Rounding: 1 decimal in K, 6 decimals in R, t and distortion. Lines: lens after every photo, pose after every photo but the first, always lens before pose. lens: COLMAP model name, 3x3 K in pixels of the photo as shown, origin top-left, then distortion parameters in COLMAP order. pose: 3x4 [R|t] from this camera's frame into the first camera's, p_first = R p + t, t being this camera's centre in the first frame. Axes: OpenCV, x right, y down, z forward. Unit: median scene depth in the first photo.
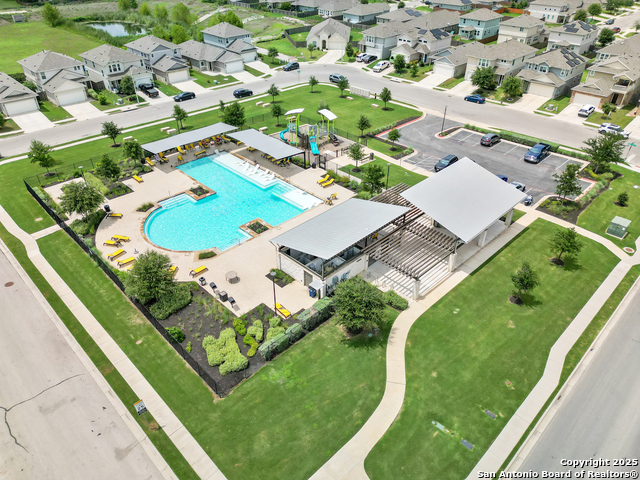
lens RADIAL K [[453.0, 0, 320.0], [0, 453.0, 240.0], [0, 0, 1]] dist [0.004756, -0.001874]
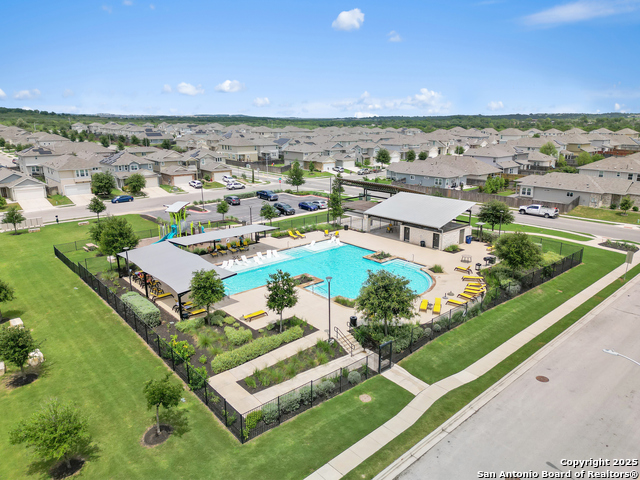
lens RADIAL K [[453.0, 0, 320.0], [0, 453.0, 240.0], [0, 0, 1]] dist [0.004756, -0.001874]
pose [[0.056405, -0.270140, 0.961167, -1.162097], [0.556767, 0.807622, 0.194313, -0.345565], [-0.828752, 0.524186, 0.195959, 0.926089]]
